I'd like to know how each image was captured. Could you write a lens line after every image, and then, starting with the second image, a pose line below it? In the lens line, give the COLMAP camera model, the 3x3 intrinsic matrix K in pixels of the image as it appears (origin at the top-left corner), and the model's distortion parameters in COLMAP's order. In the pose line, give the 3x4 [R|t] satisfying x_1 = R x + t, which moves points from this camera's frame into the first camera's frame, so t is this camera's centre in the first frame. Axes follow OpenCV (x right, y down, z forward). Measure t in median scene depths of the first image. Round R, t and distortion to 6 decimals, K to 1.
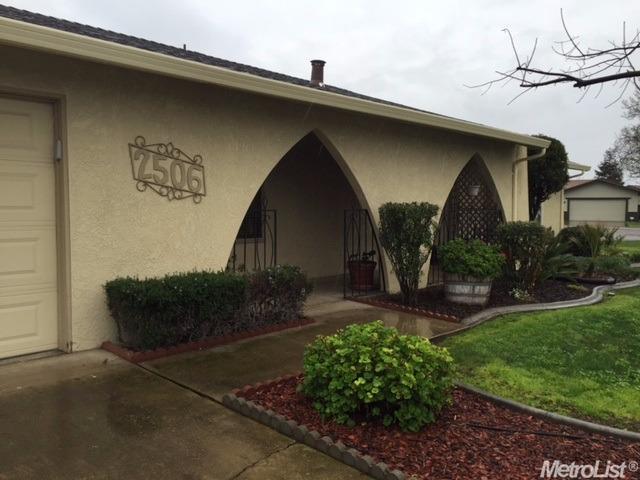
lens RADIAL K [[539.1, 0, 320.5], [0, 539.1, 239.5], [0, 0, 1]] dist [0.061407, -0.078859]
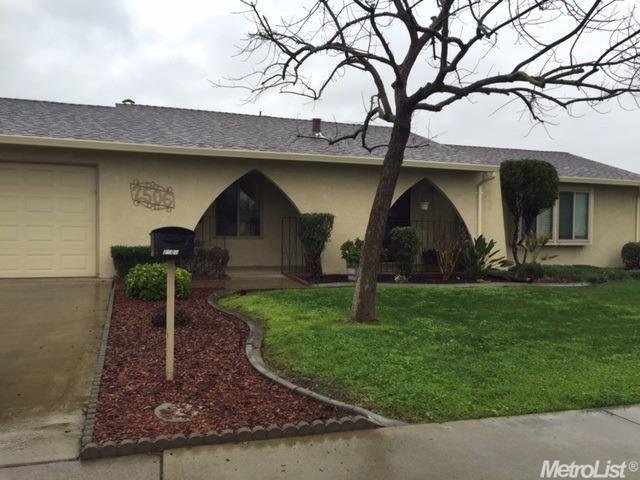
lens RADIAL K [[539.1, 0, 319.9], [0, 539.1, 240.0], [0, 0, 1]] dist [0.061407, -0.078859]
pose [[0.884906, 0.021142, -0.465290, 1.193749], [-0.039984, 0.998730, -0.030662, 0.073694], [0.464050, 0.045737, 0.884627, -0.476521]]
